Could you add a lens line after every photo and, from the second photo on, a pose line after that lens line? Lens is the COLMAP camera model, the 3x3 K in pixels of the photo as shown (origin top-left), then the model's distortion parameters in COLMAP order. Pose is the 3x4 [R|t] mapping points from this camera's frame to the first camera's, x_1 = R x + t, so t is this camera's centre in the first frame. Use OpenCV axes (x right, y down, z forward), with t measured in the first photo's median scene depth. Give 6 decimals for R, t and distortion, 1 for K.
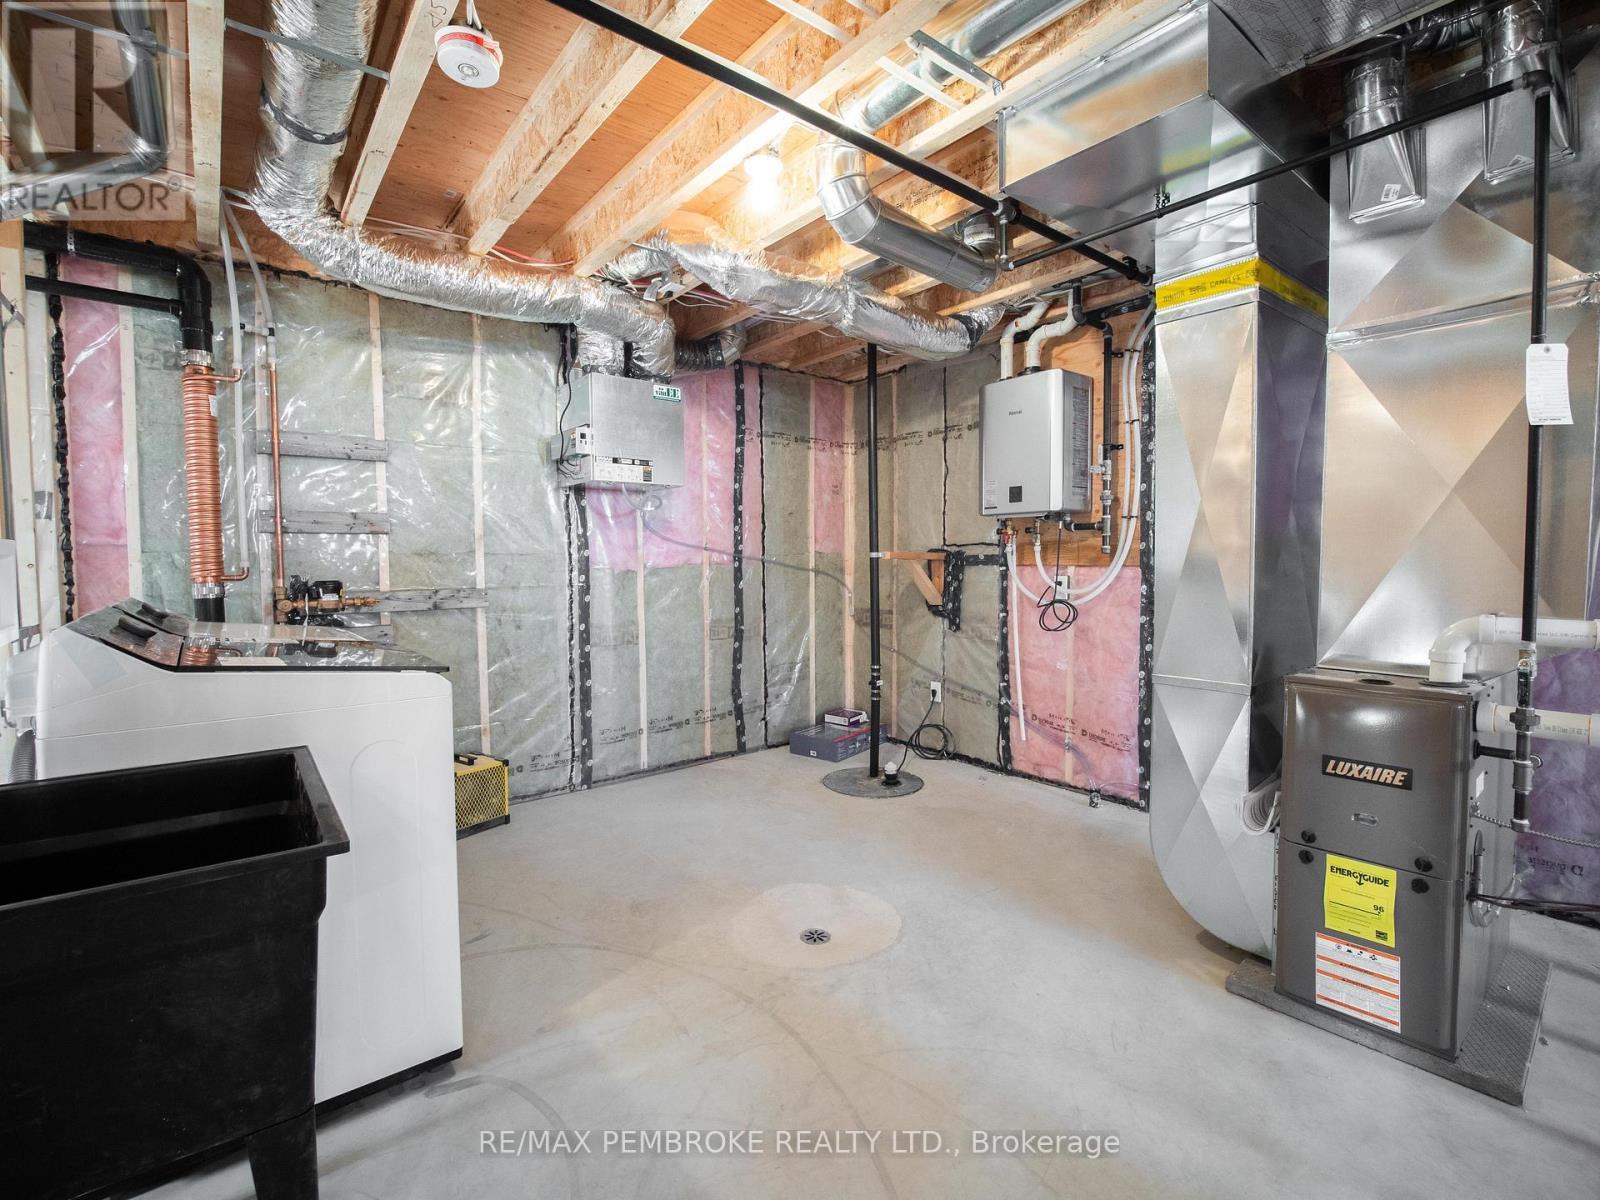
lens RADIAL K [[733.3, 0, 796.0], [0, 733.3, 593.7], [0, 0, 1]] dist [-0.011235, -0.000562]
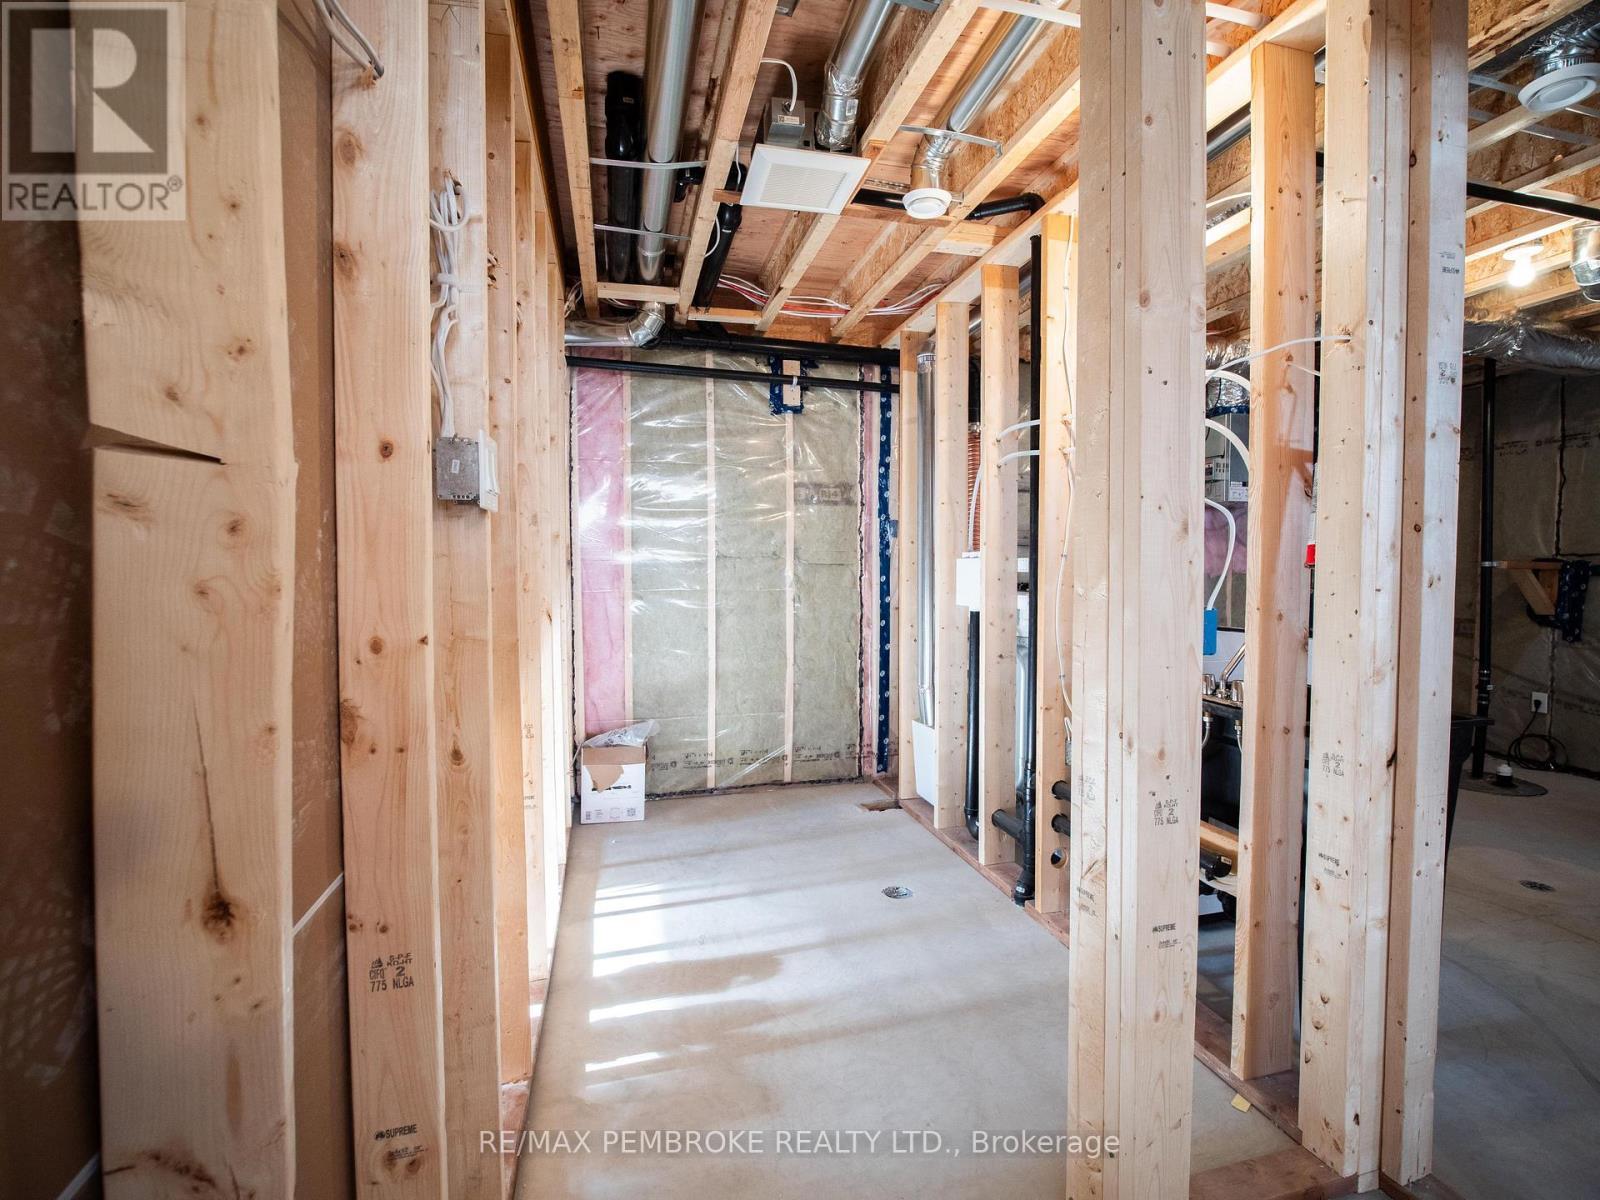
lens RADIAL K [[733.3, 0, 803.1], [0, 733.3, 594.5], [0, 0, 1]] dist [-0.011235, -0.000562]
pose [[0.912256, 0.022486, -0.409004, -0.327091], [-0.026862, 0.999627, -0.004956, 0.019782], [0.408739, 0.015508, 0.912519, -0.309373]]
